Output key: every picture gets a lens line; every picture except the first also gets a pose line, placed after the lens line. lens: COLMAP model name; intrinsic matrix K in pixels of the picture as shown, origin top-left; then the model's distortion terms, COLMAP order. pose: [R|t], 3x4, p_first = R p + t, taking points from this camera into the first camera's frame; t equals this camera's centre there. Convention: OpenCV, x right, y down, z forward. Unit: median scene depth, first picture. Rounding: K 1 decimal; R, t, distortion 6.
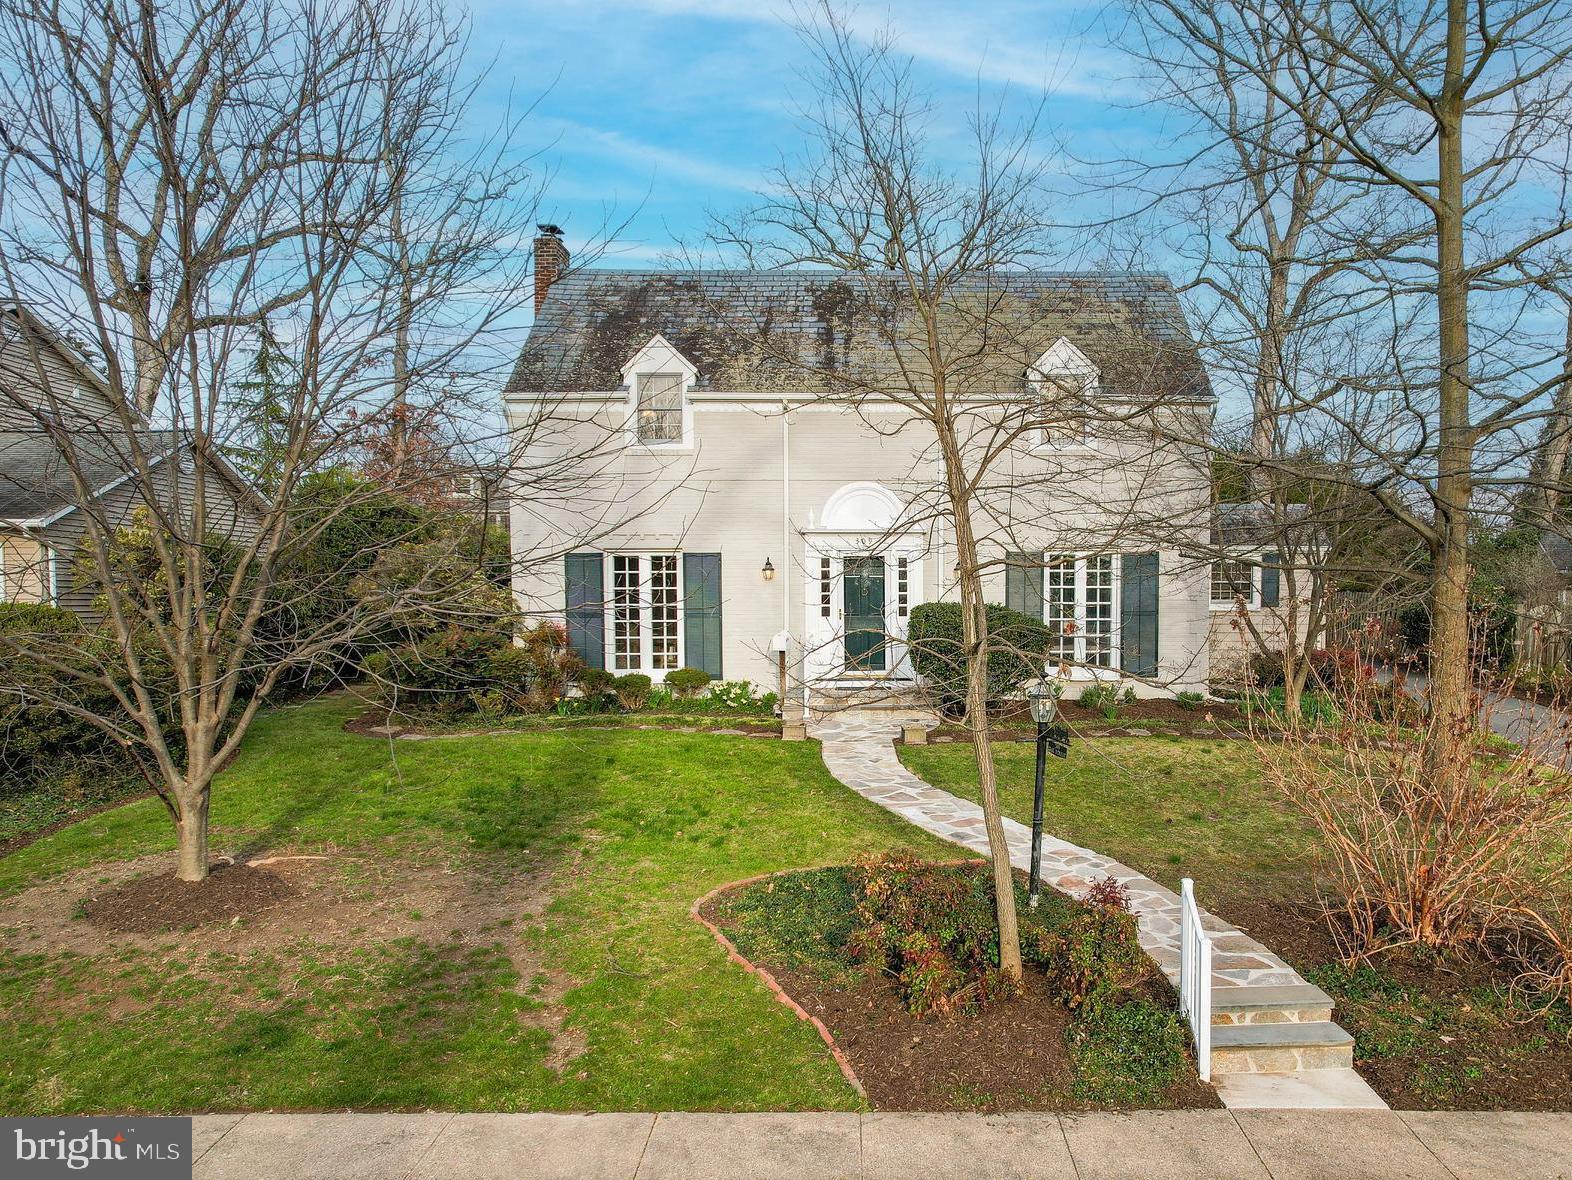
lens RADIAL K [[1330.6, 0, 944.1], [0, 1330.6, 593.8], [0, 0, 1]] dist [-0.042397, 0.002747]
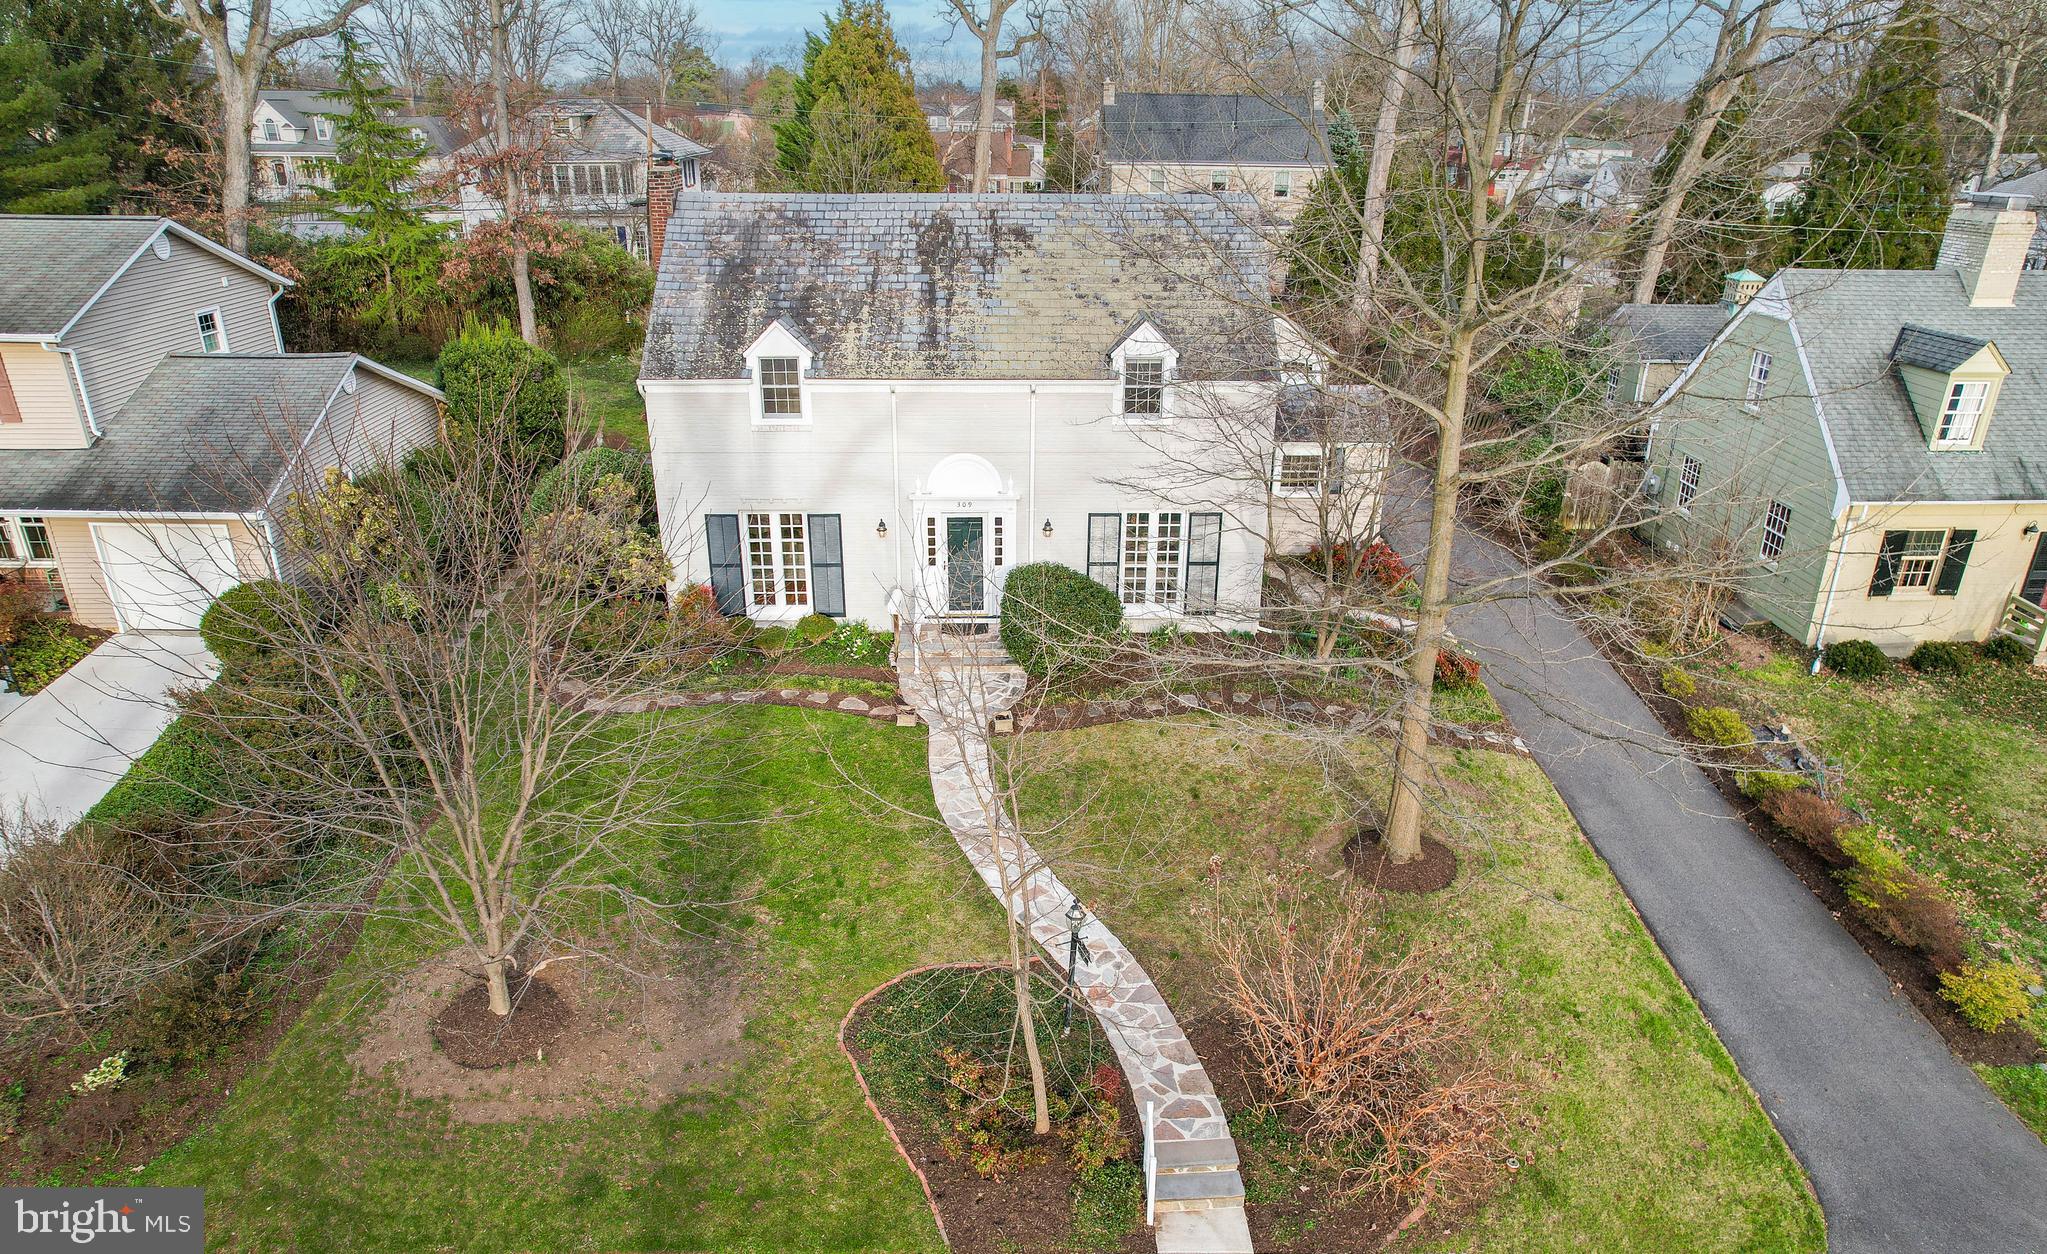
lens RADIAL K [[1370.1, 0, 1065.4], [0, 1370.1, 597.4], [0, 0, 1]] dist [-0.041008, -0.000853]
pose [[0.999830, 0.018441, 0.000029, 0.028338], [-0.017307, 0.937818, 0.346696, -0.377293], [0.006366, -0.346638, 0.937978, -0.135669]]
